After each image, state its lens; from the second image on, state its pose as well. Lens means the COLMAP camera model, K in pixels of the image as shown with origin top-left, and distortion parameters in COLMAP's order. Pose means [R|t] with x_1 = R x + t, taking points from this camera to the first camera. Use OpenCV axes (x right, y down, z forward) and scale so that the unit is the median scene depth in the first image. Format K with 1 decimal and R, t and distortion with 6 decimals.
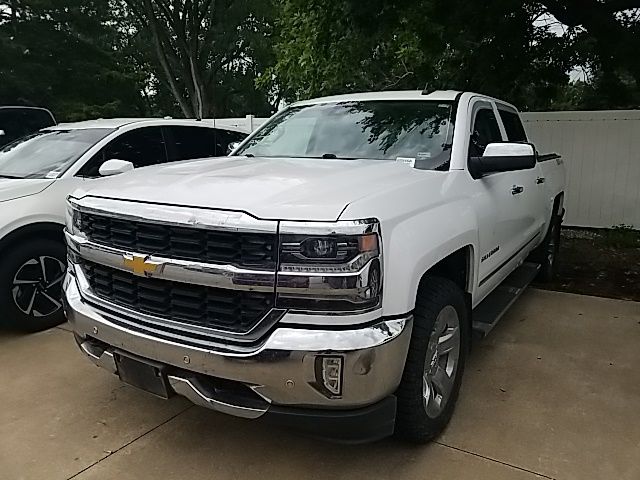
lens RADIAL K [[617.6, 0, 320.0], [0, 617.6, 240.0], [0, 0, 1]] dist [0.127423, -0.242950]
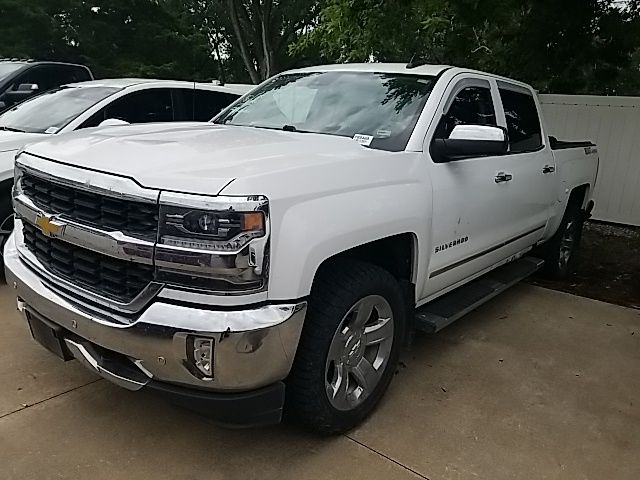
lens RADIAL K [[617.6, 0, 320.0], [0, 617.6, 240.0], [0, 0, 1]] dist [0.127423, -0.242950]
pose [[0.987598, 0.085301, -0.131807, 0.240822], [-0.079374, 0.995610, 0.049596, -0.017477], [0.135459, -0.038519, 0.990034, 0.064068]]
